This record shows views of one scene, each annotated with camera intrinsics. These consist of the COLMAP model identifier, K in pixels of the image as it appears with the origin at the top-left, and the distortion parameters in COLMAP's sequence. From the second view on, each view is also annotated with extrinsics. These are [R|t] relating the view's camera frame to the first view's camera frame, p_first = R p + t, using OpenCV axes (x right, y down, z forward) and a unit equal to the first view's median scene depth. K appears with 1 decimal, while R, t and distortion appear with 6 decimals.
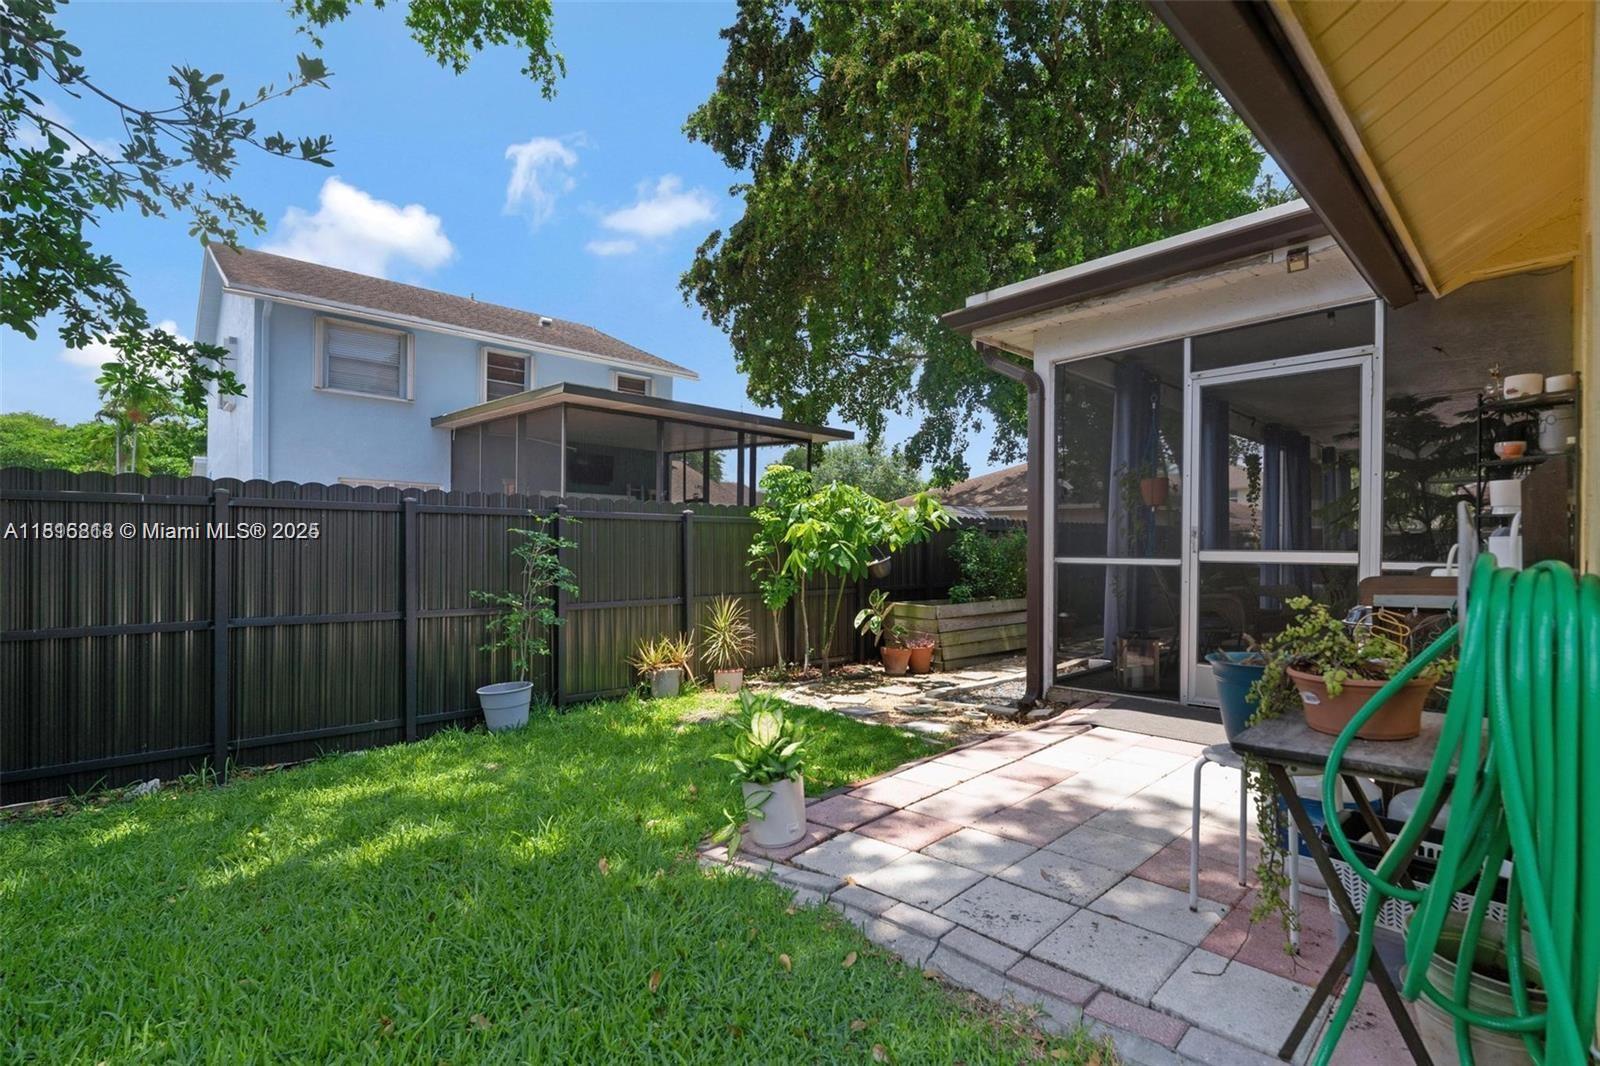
lens RADIAL K [[716.6, 0, 773.6], [0, 716.6, 545.0], [0, 0, 1]] dist [0.000305, 0.000139]
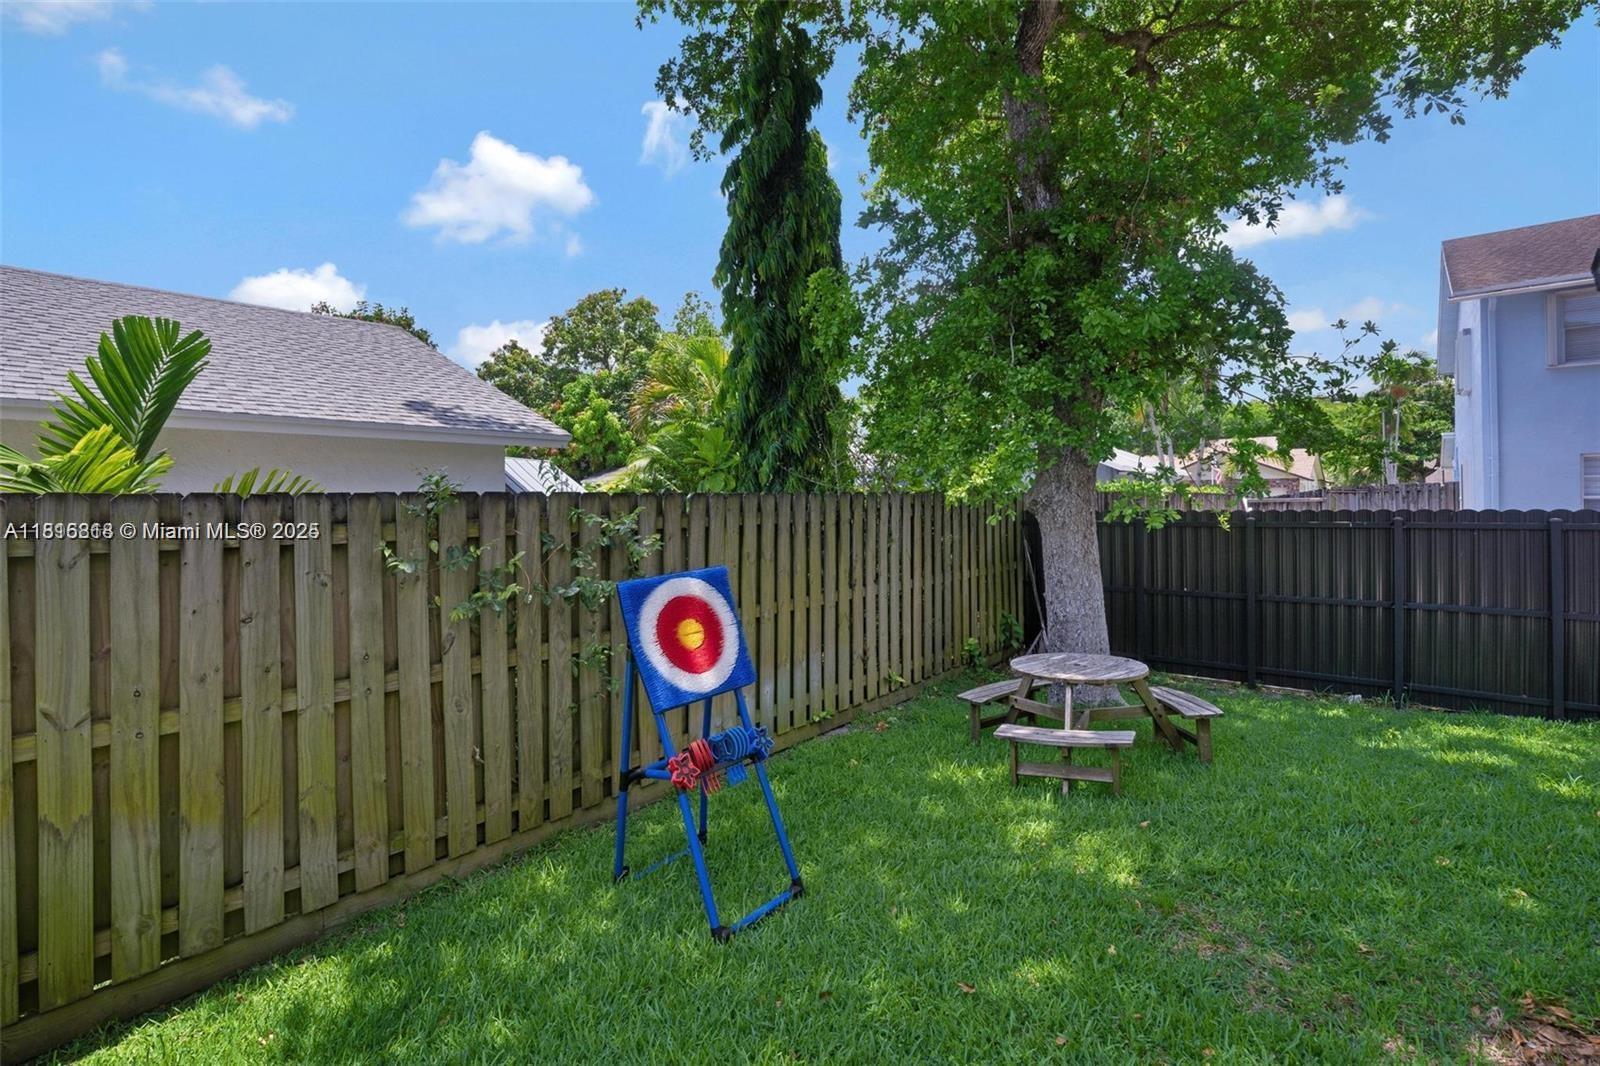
lens RADIAL K [[728.8, 0, 804.9], [0, 728.8, 517.4], [0, 0, 1]] dist [-0.002106, -0.000265]
pose [[0.145686, 0.004476, -0.989321, 0.517412], [0.023006, 0.999704, 0.007911, -0.106654], [0.989063, -0.023913, 0.145540, -0.423703]]
